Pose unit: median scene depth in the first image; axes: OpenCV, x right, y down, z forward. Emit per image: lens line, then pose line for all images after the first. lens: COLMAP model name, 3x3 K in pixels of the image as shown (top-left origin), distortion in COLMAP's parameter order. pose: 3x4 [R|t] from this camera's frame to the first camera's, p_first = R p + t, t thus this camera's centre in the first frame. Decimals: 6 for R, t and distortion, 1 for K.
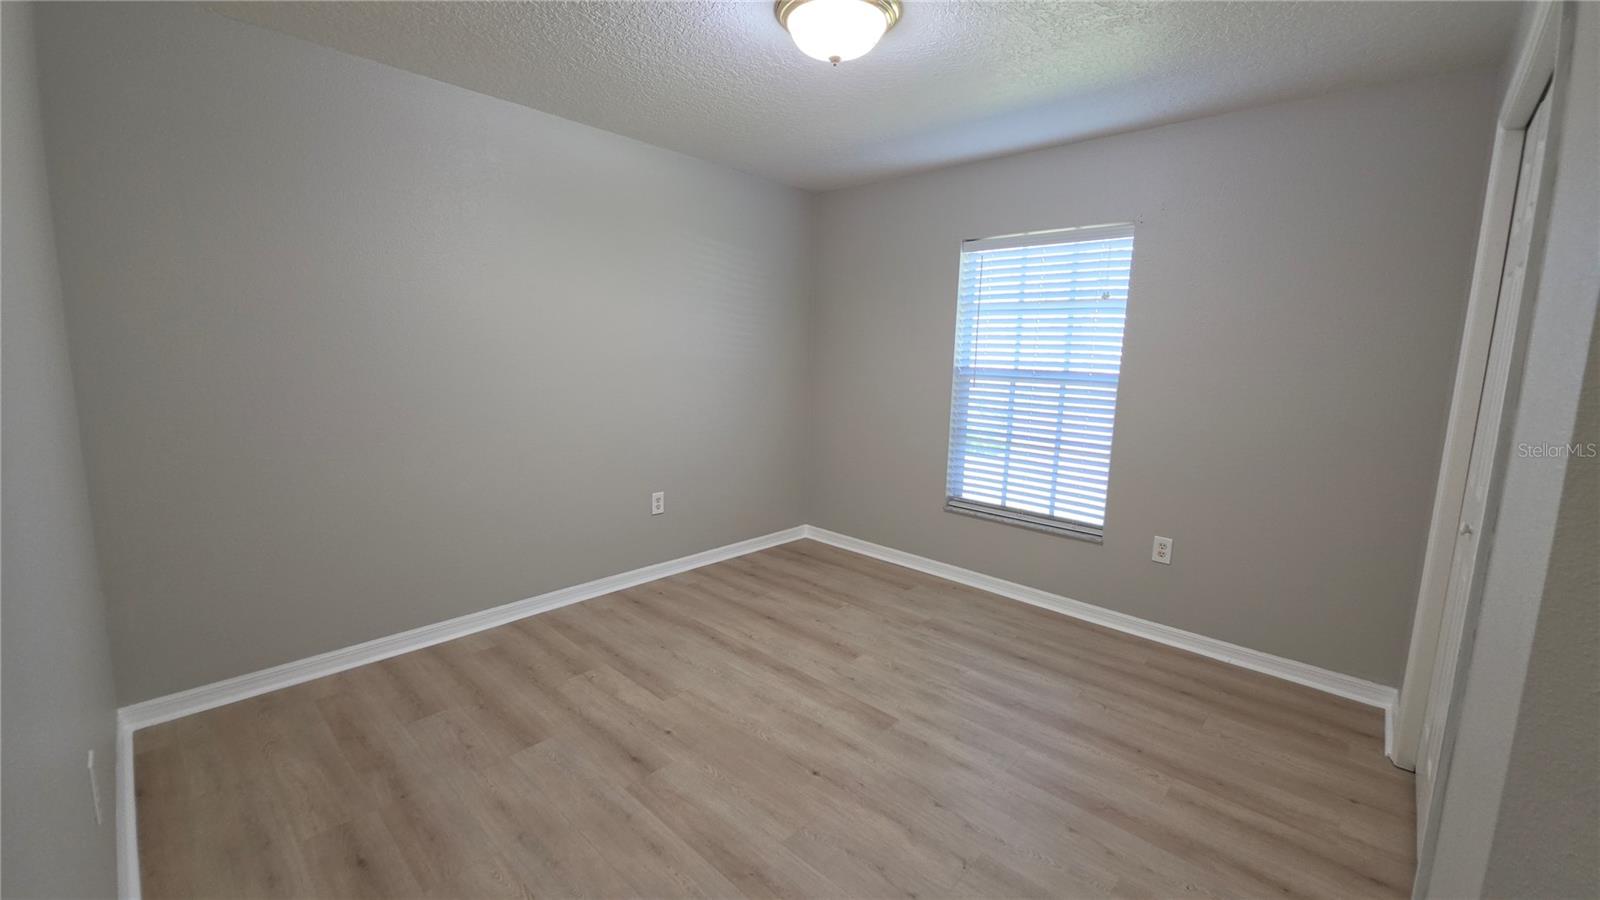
lens RADIAL K [[632.6, 0, 797.2], [0, 632.6, 443.1], [0, 0, 1]] dist [0.008700, -0.006927]
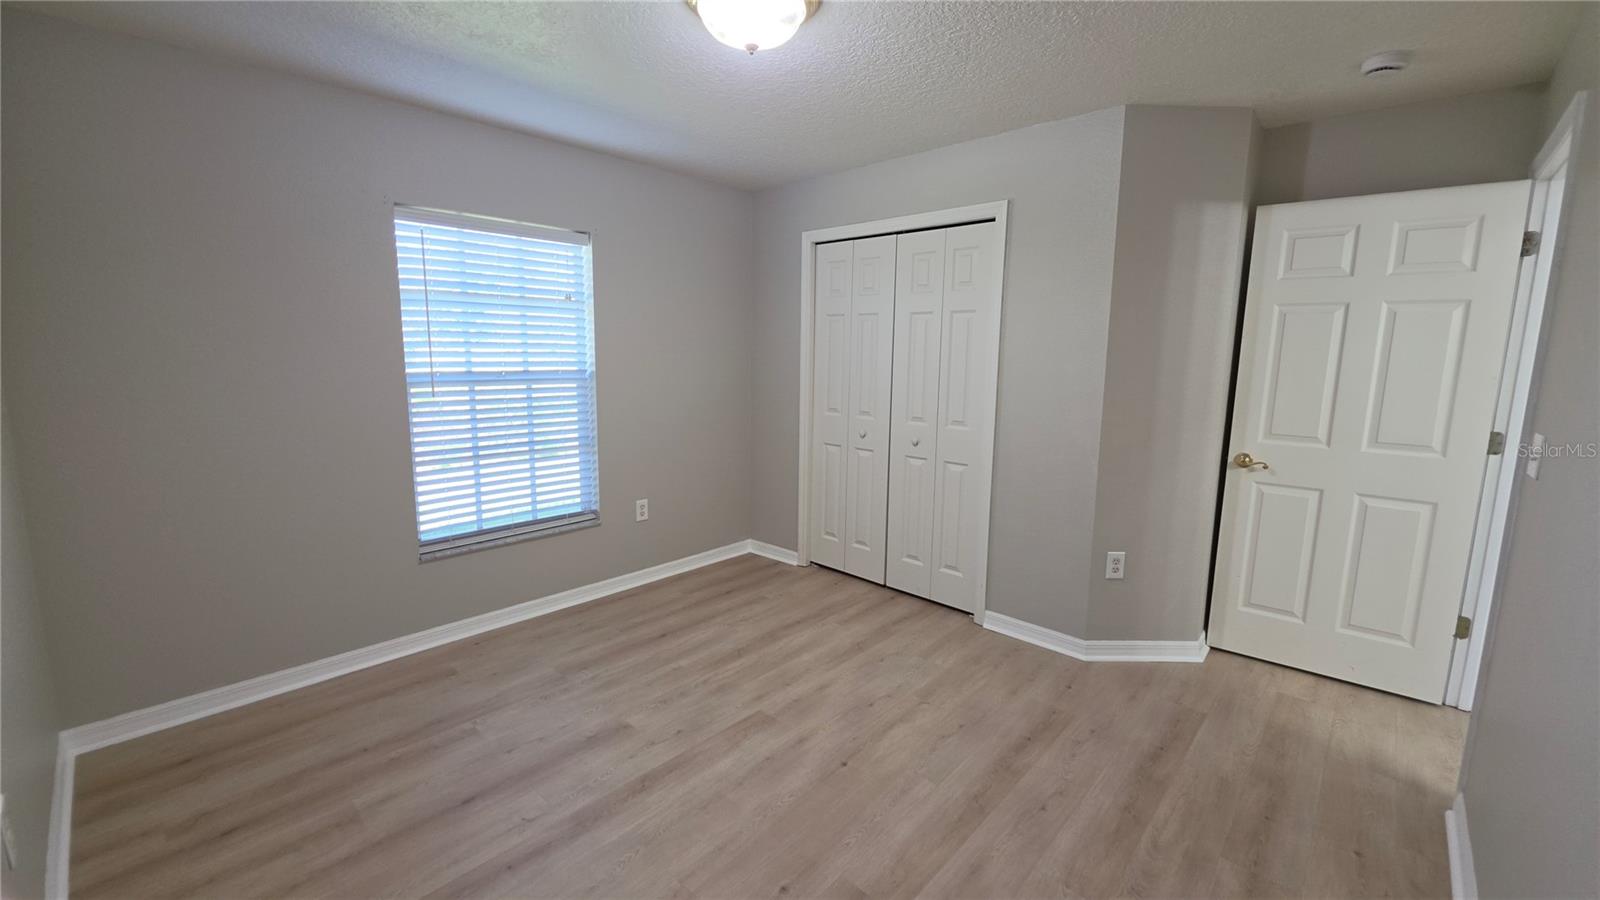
lens RADIAL K [[632.6, 0, 797.2], [0, 632.6, 443.1], [0, 0, 1]] dist [0.008700, -0.006927]
pose [[0.003216, -0.175001, 0.984563, -0.621540], [0.131371, 0.976109, 0.173069, -0.134634], [-0.991328, 0.128787, 0.026129, 0.658539]]
